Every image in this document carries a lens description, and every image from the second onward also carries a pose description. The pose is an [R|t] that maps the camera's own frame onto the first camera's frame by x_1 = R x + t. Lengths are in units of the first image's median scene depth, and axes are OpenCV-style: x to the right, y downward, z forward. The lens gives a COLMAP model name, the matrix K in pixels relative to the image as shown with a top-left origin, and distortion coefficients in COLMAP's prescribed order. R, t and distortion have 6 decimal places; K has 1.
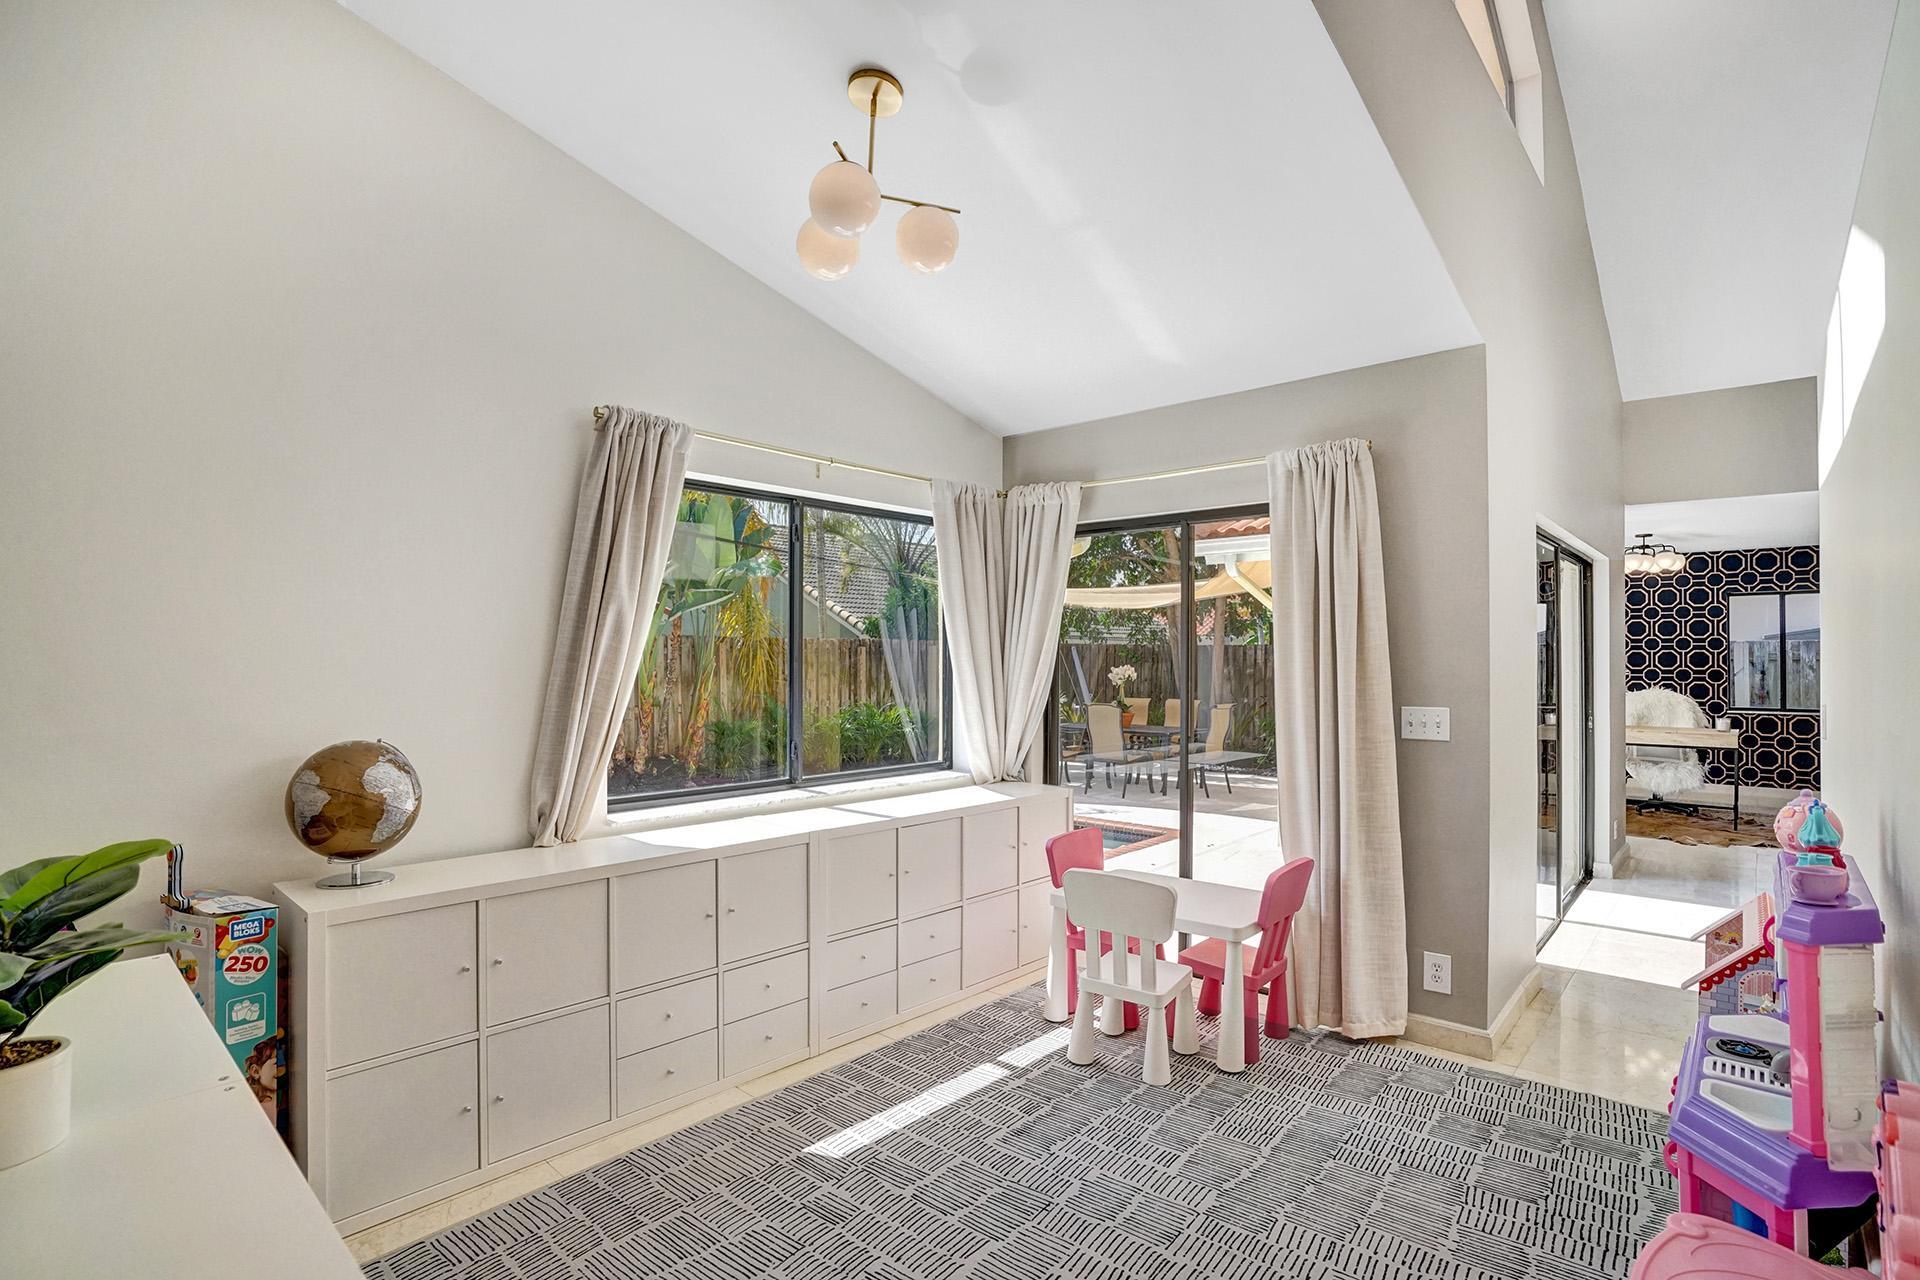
lens RADIAL K [[924.1, 0, 964.1], [0, 924.1, 646.9], [0, 0, 1]] dist [-0.055640, 0.016942]
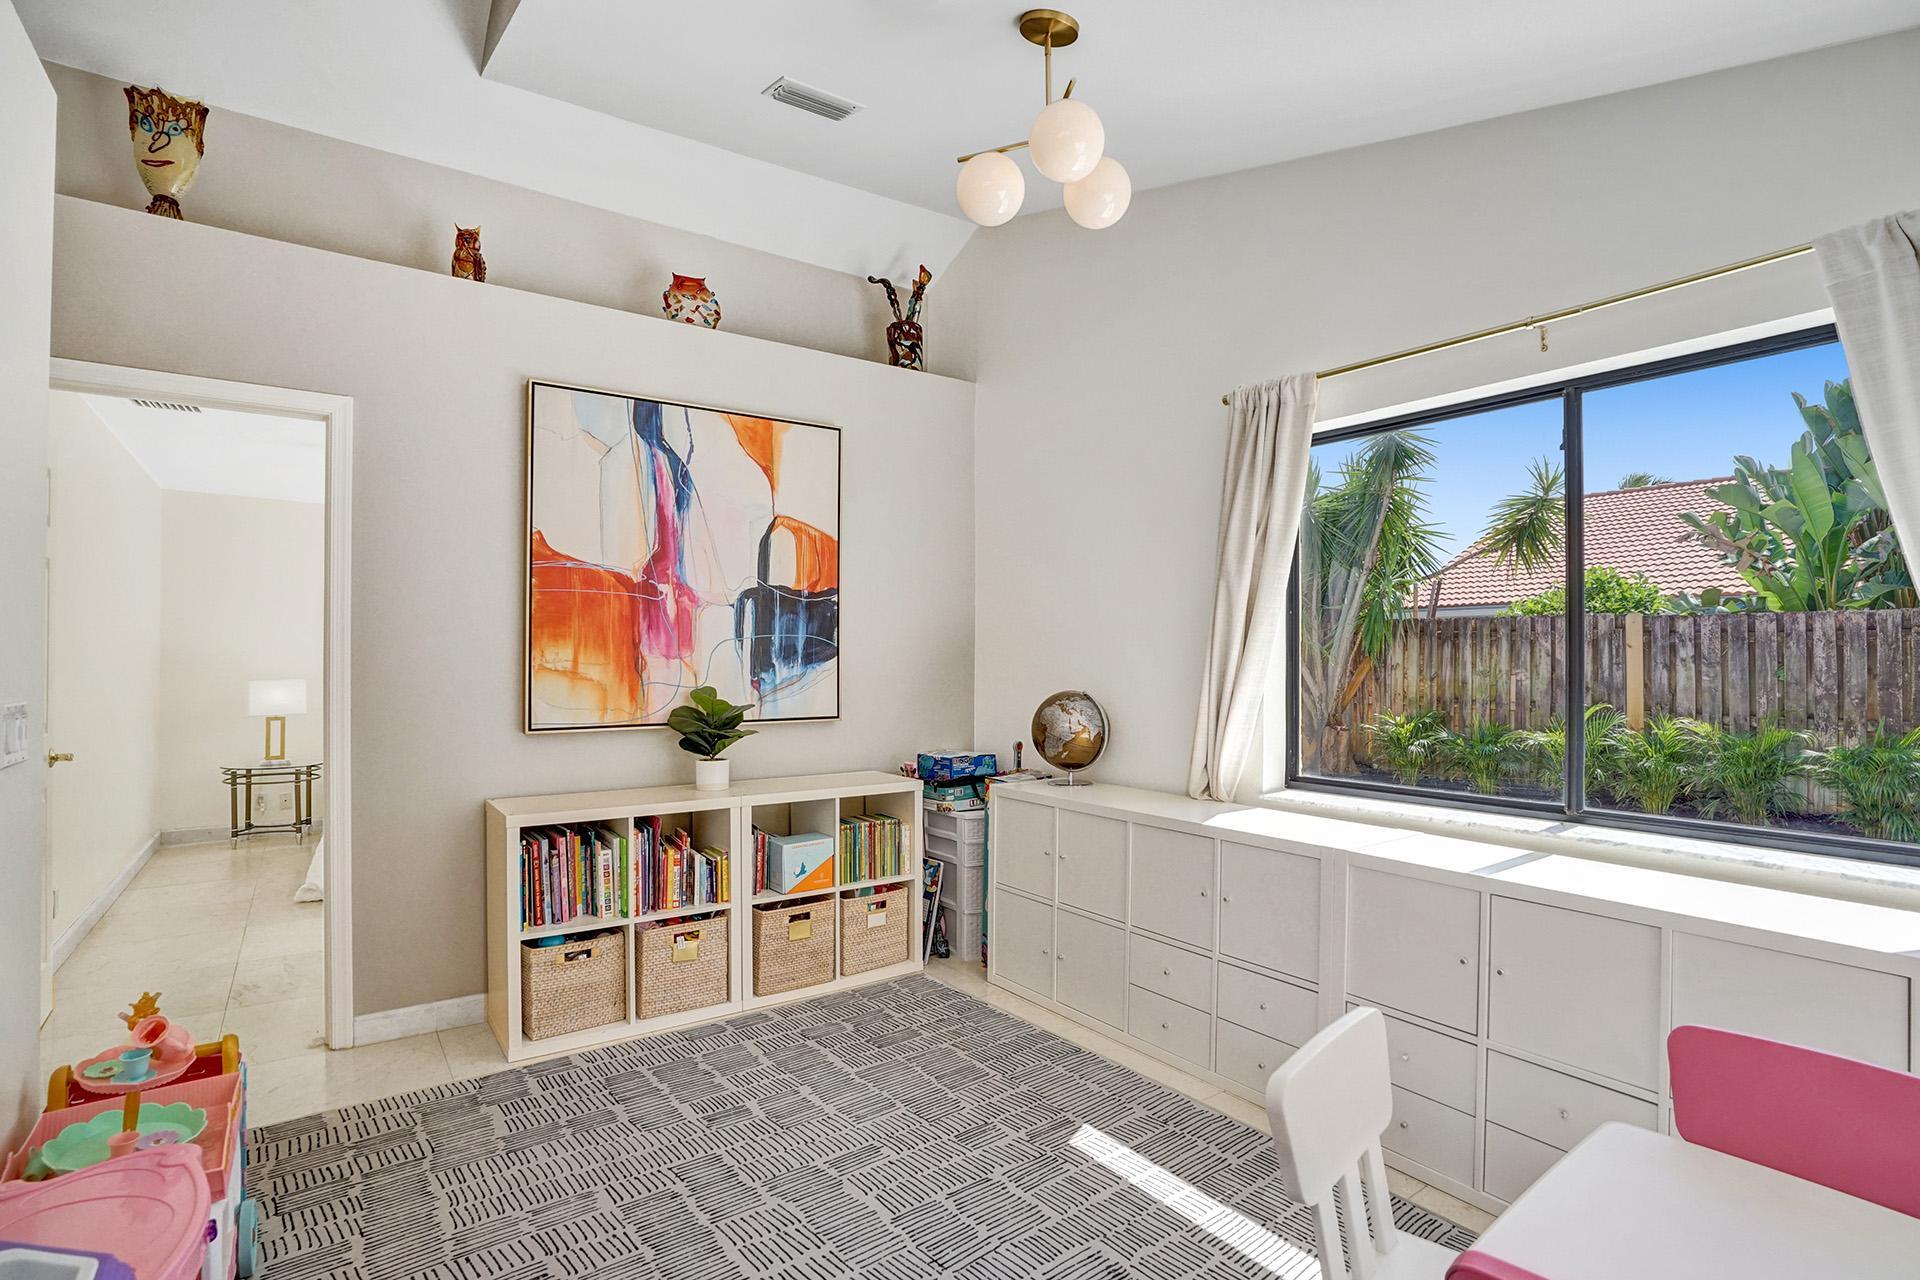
lens RADIAL K [[924.1, 0, 969.8], [0, 924.1, 653.4], [0, 0, 1]] dist [-0.055640, 0.016942]
pose [[-0.200807, -0.006476, -0.979610, 0.817694], [0.007284, 0.999941, -0.008104, 0.049427], [0.979604, -0.008763, -0.200747, 1.074972]]
